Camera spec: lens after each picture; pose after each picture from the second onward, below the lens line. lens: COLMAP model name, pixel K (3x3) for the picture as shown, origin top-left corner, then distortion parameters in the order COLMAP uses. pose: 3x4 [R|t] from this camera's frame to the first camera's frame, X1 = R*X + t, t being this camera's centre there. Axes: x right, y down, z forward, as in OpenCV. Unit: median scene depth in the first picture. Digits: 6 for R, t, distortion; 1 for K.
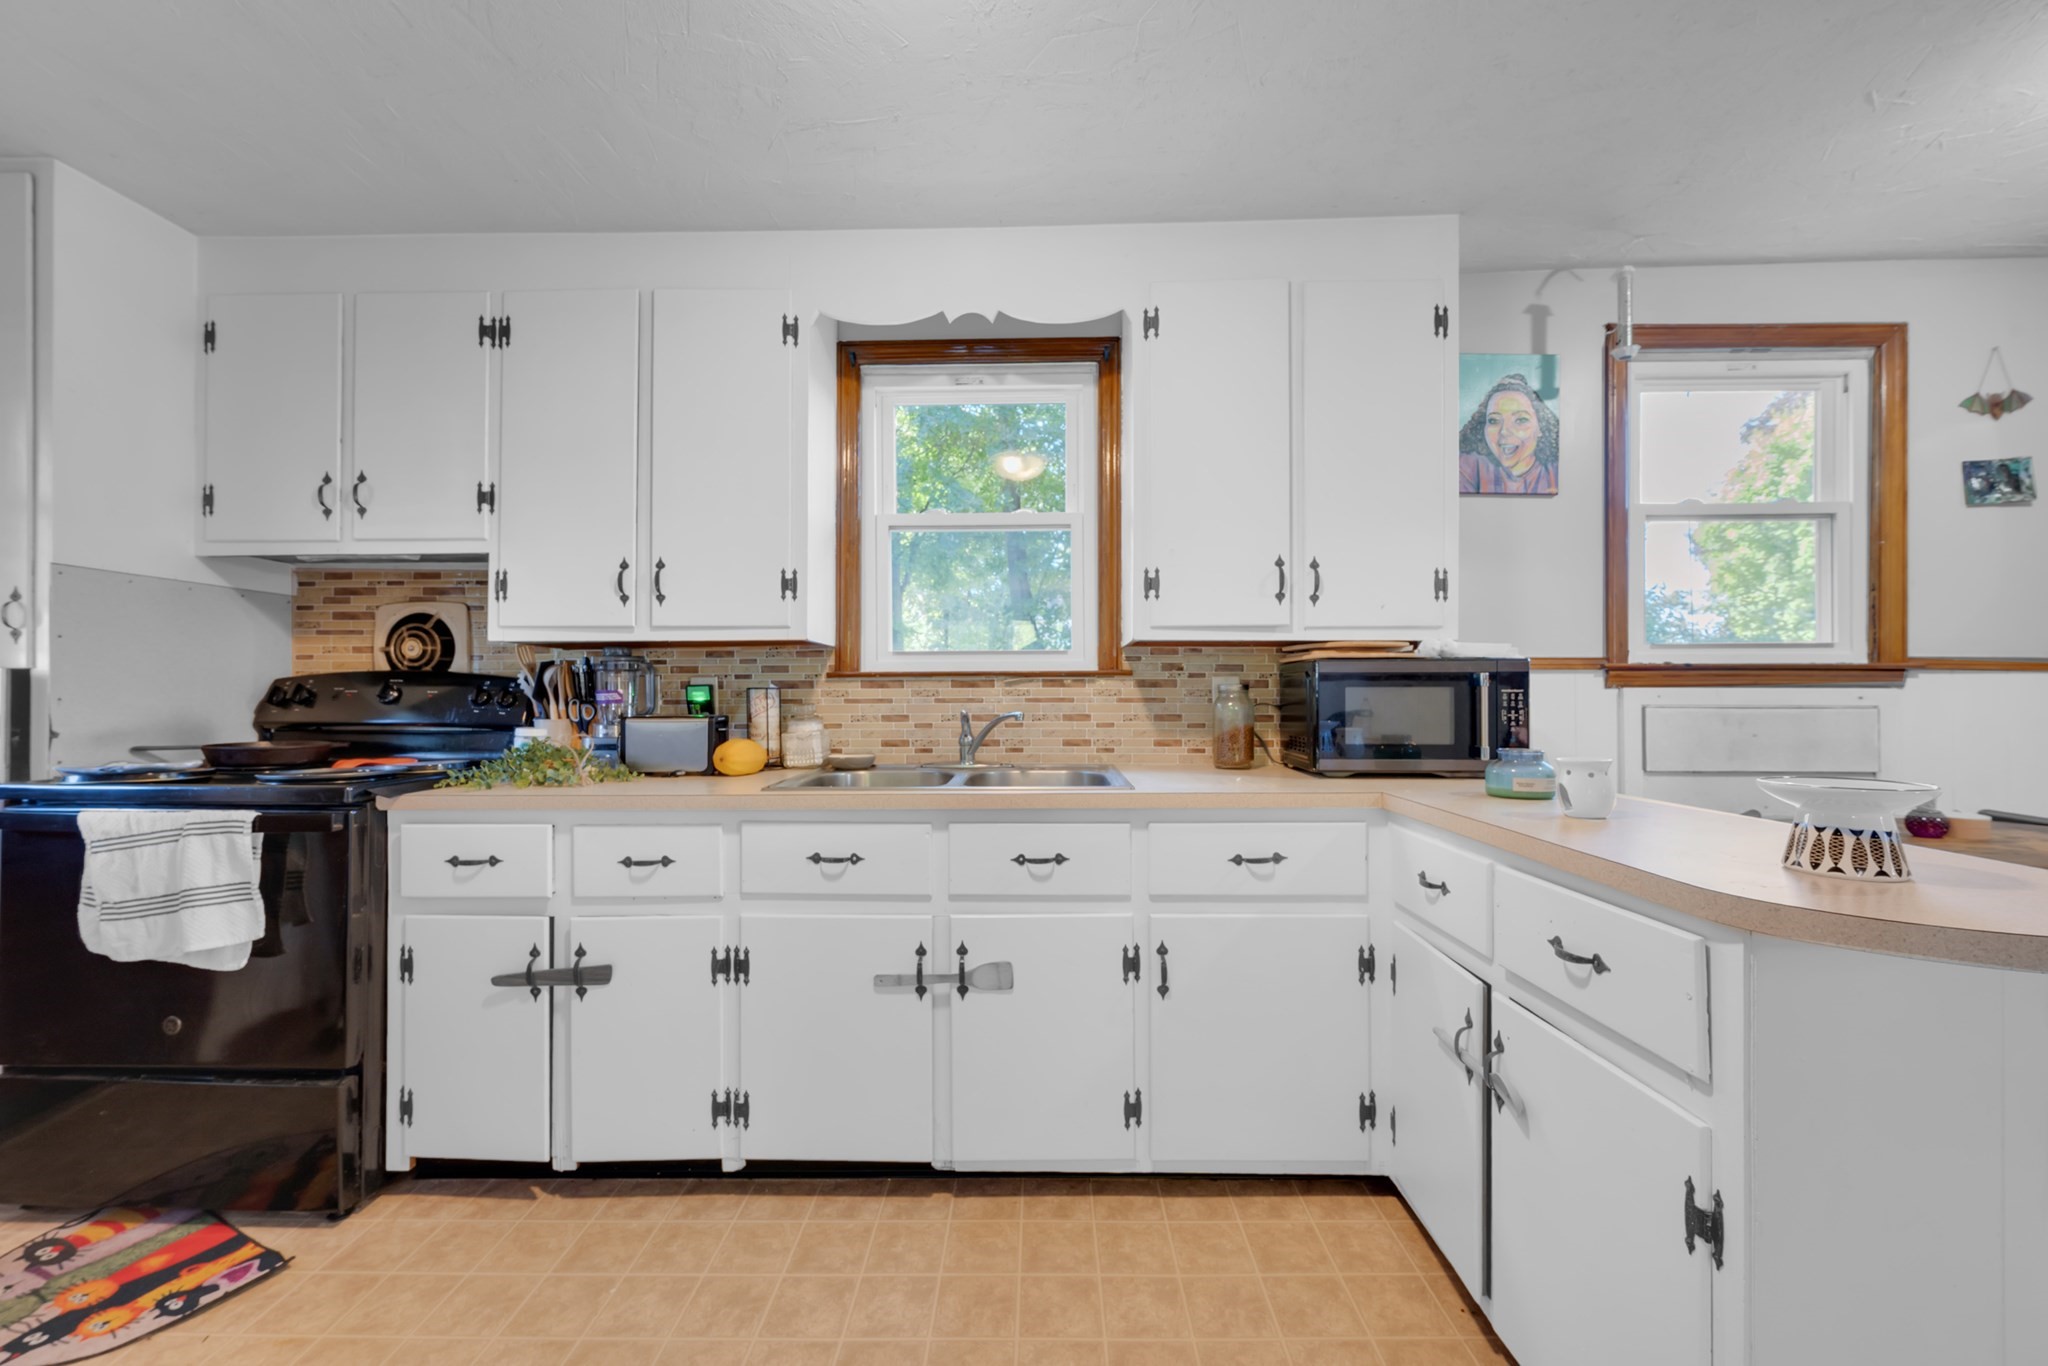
lens RADIAL K [[803.5, 0, 1032.5], [0, 803.5, 688.4], [0, 0, 1]] dist [0.000161, 0.000438]
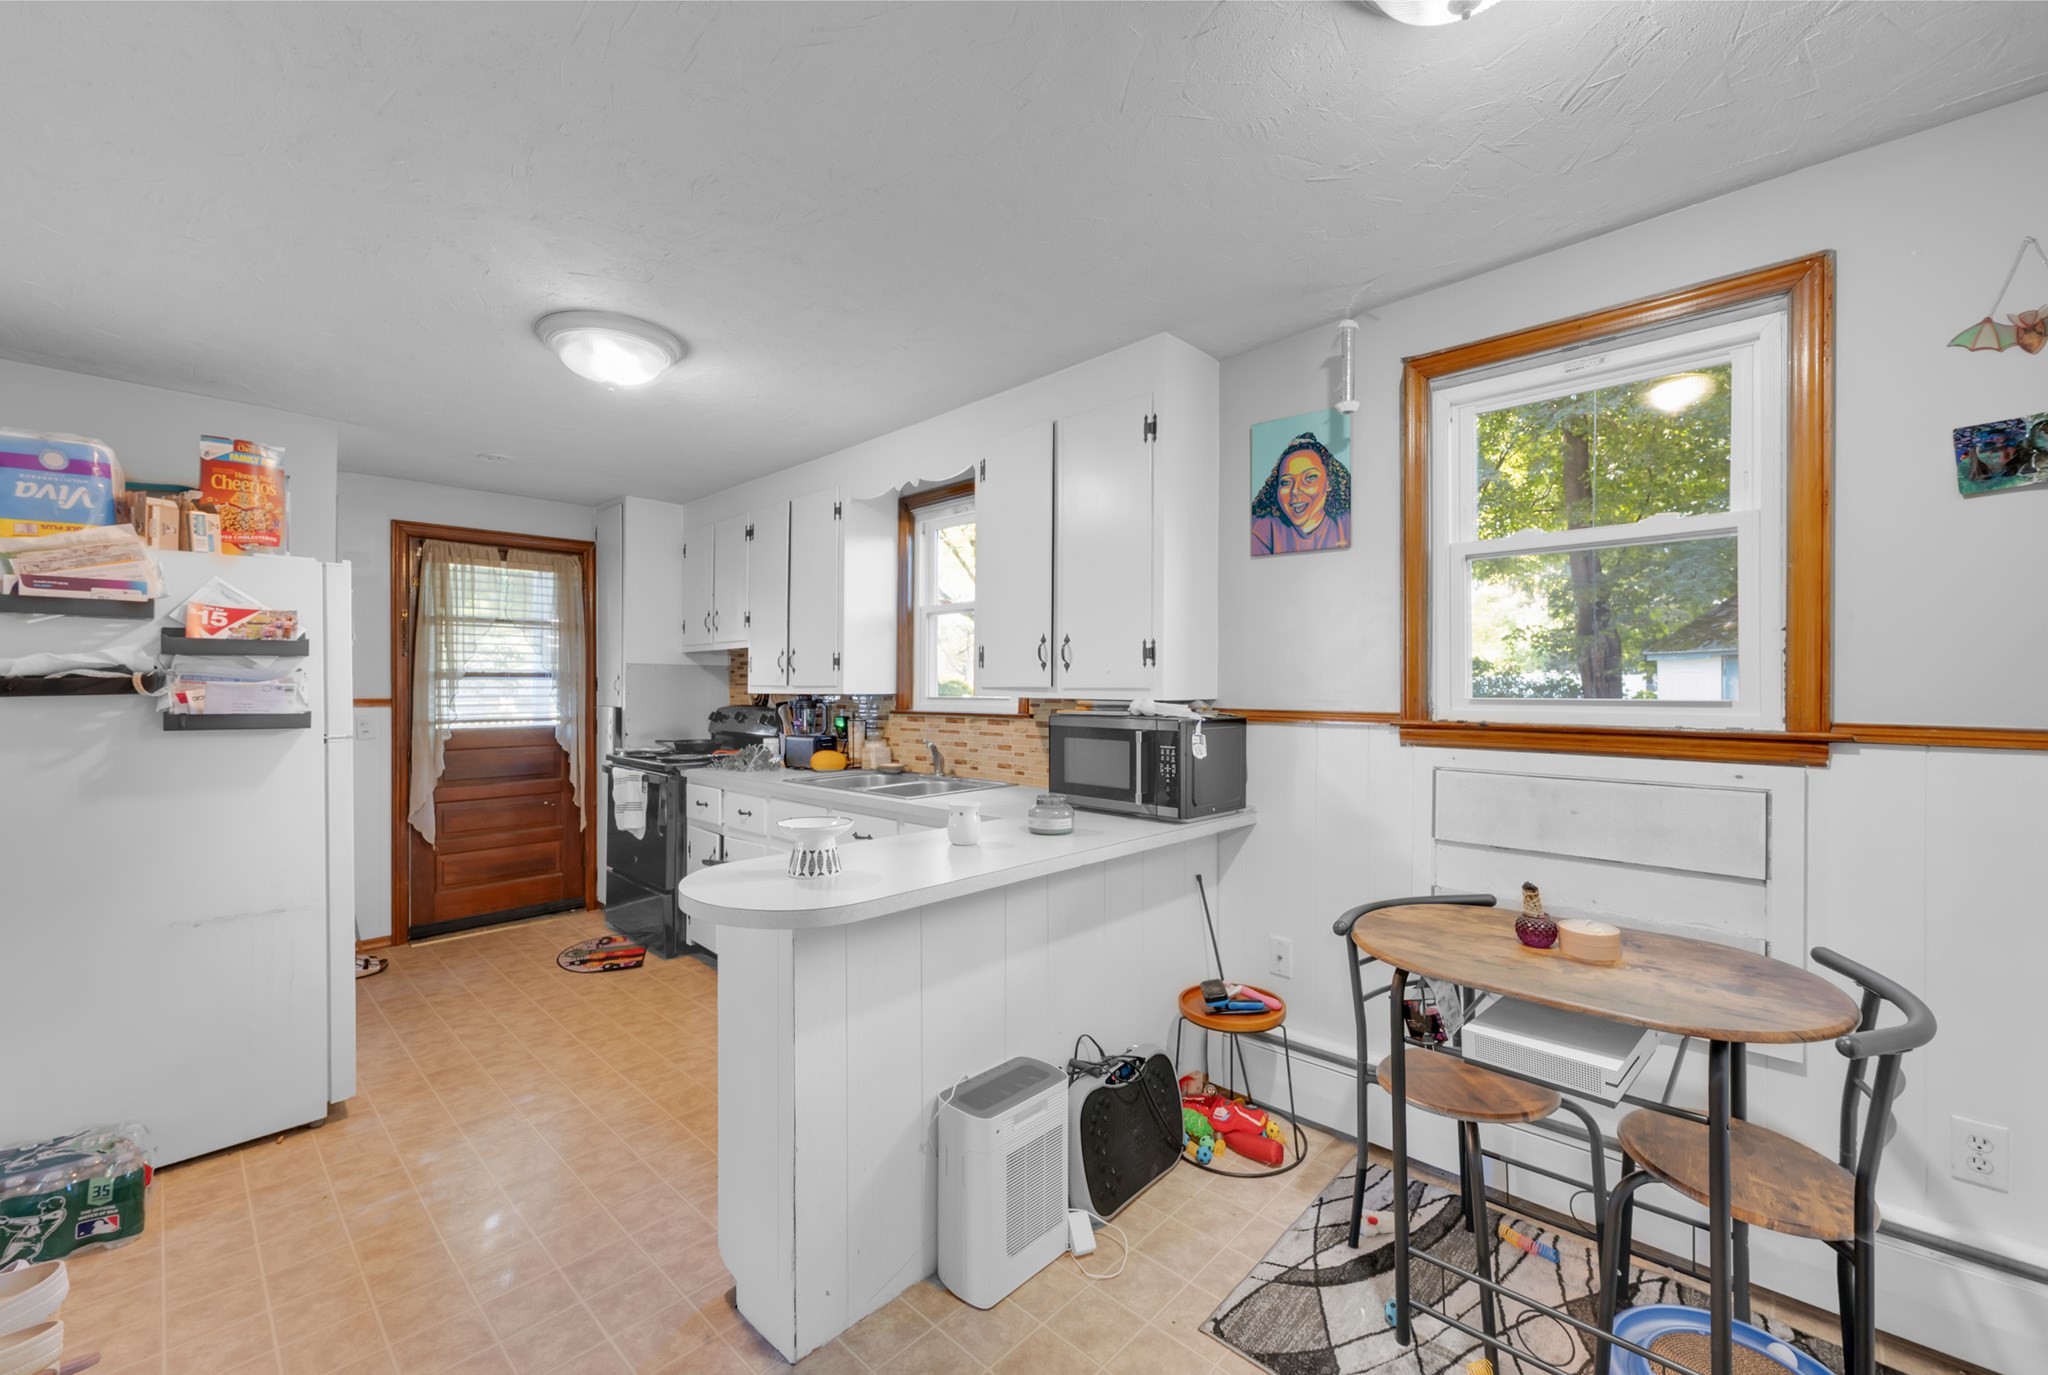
lens RADIAL K [[805.3, 0, 1030.7], [0, 805.3, 686.9], [0, 0, 1]] dist [-0.001644, -0.000327]
pose [[0.744556, 0.001805, -0.667558, 1.045378], [0.000266, 0.999995, 0.003001, -0.074484], [0.667560, -0.002412, 0.744552, 0.008642]]
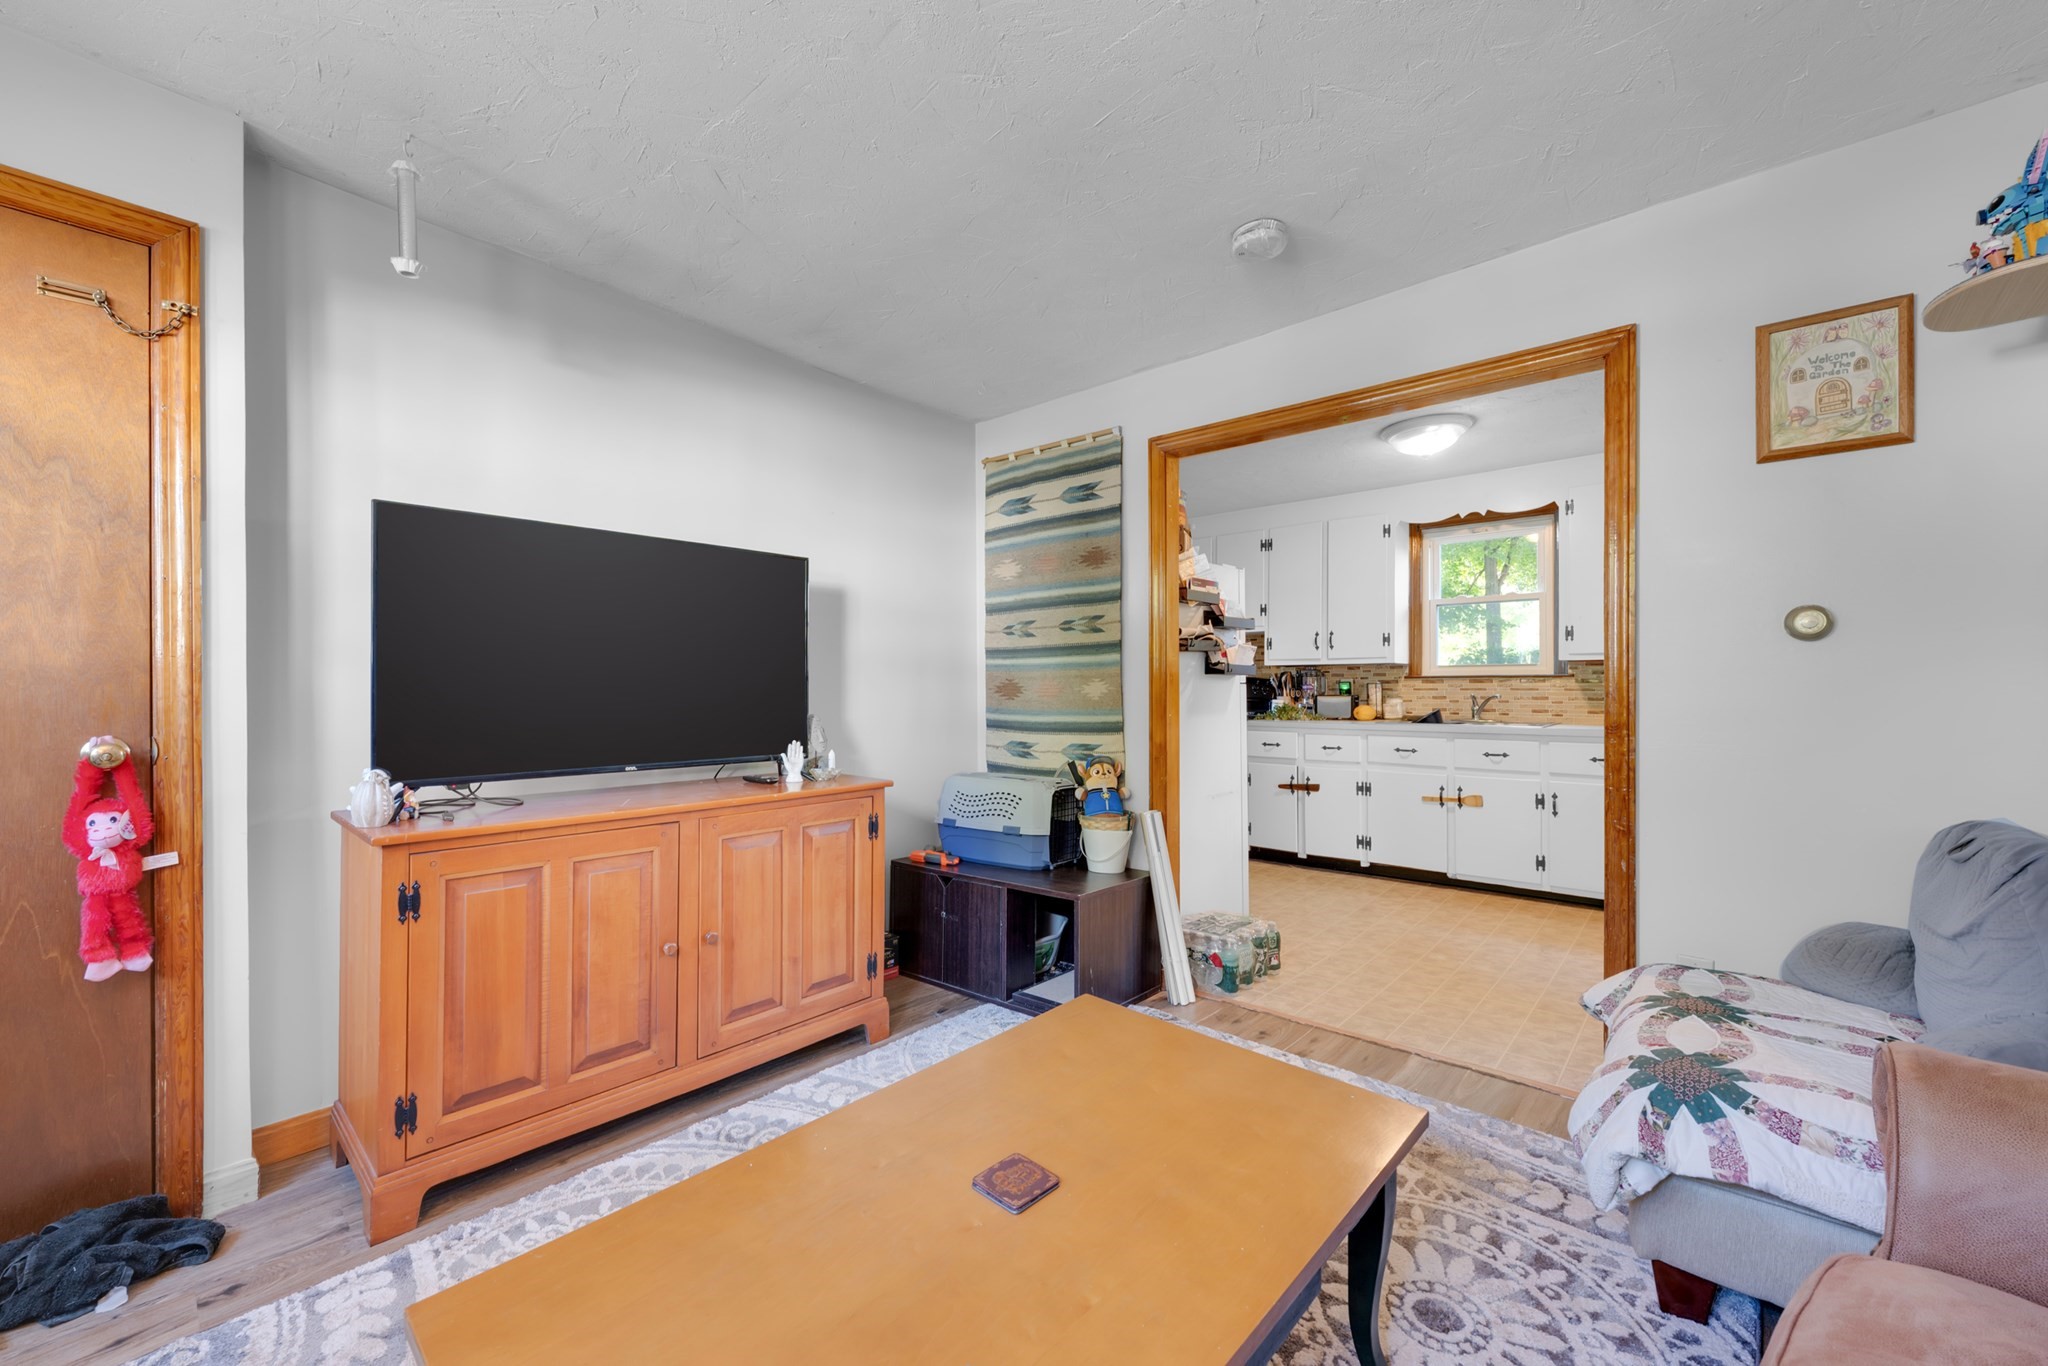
lens RADIAL K [[803.5, 0, 1030.8], [0, 803.5, 684.6], [0, 0, 1]] dist [0.000161, 0.000438]
pose [[0.760964, 0.000368, -0.648794, 0.396479], [0.003326, 0.999984, 0.004468, -0.010449], [0.648785, -0.005558, 0.760951, -1.348673]]
